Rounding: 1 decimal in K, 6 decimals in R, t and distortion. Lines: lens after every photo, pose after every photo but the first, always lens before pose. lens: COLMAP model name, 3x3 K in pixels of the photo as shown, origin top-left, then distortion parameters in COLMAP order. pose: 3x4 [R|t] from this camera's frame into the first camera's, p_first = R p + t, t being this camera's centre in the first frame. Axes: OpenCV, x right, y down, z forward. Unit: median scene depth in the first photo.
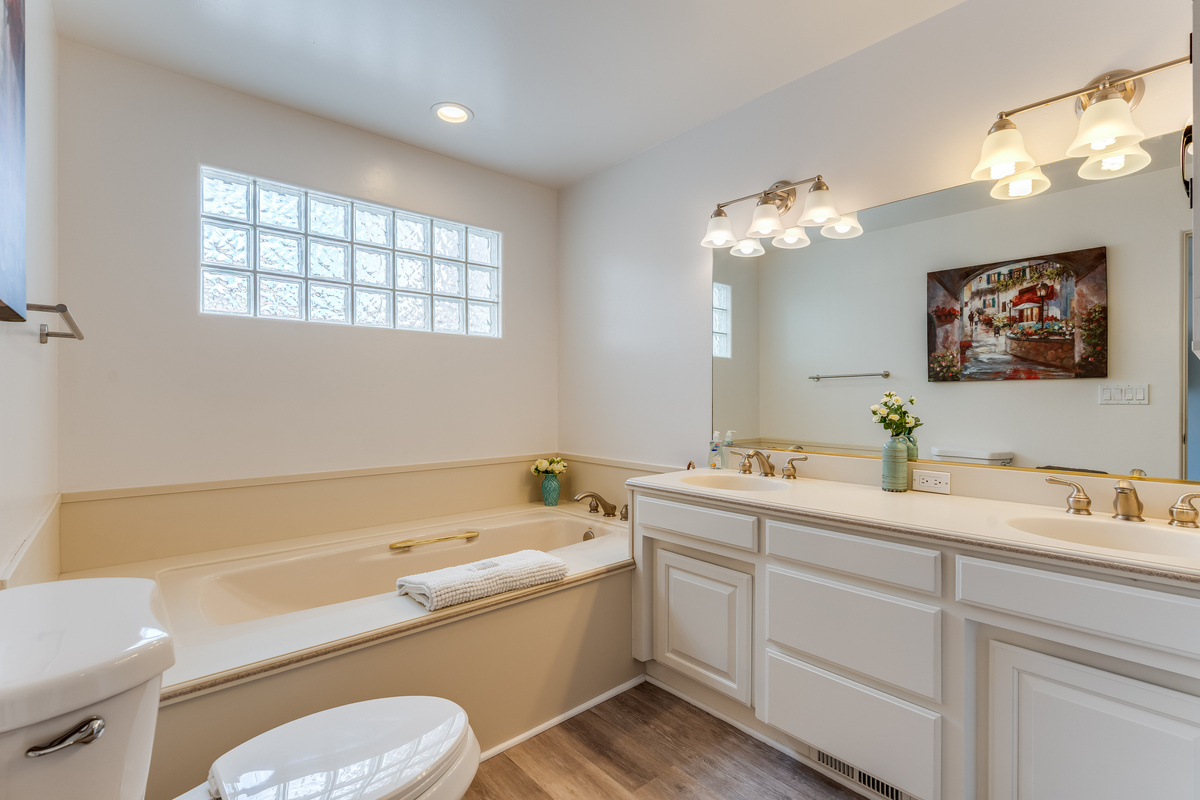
lens RADIAL K [[544.4, 0, 600.0], [0, 544.4, 400.0], [0, 0, 1]] dist [-0.004492, 0.000359]
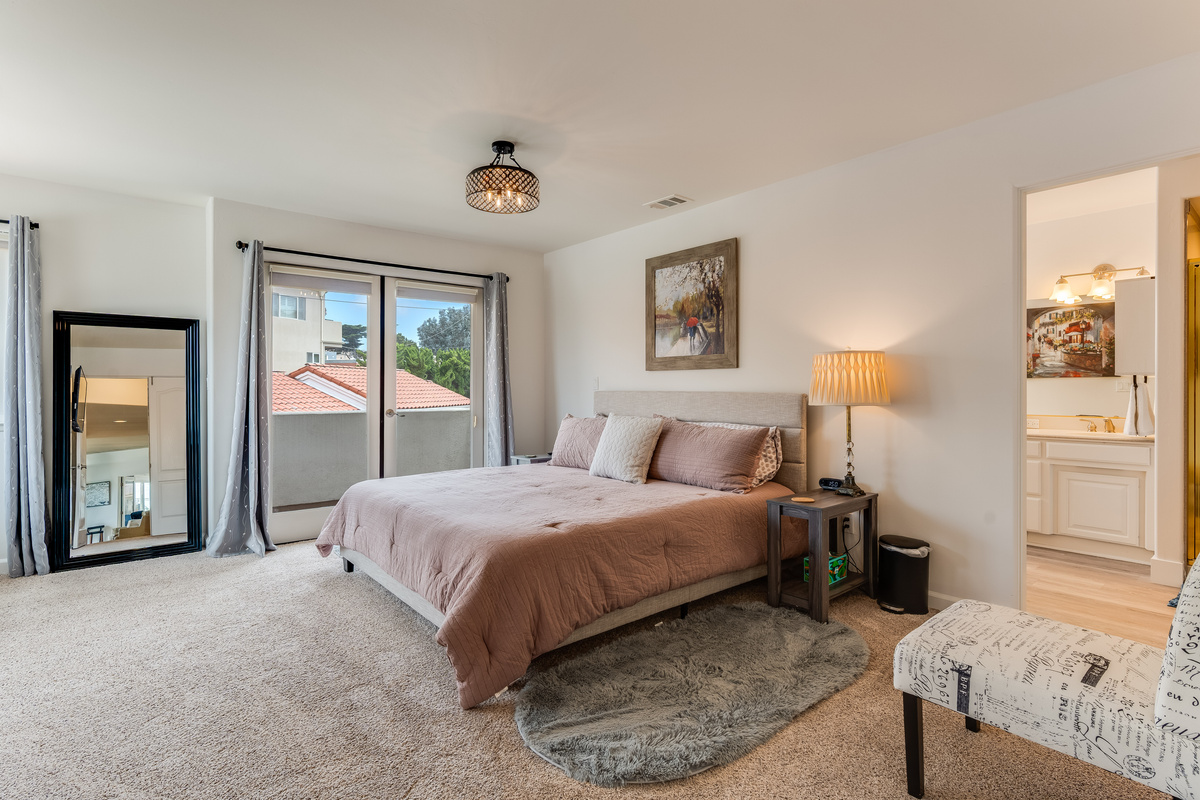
lens RADIAL K [[582.3, 0, 599.2], [0, 582.3, 386.8], [0, 0, 1]] dist [0.000218, 0.000187]
pose [[0.999724, 0.002620, -0.023353, -0.643627], [-0.002771, 0.999976, -0.006419, 0.007325], [0.023335, 0.006482, 0.999707, -0.840306]]
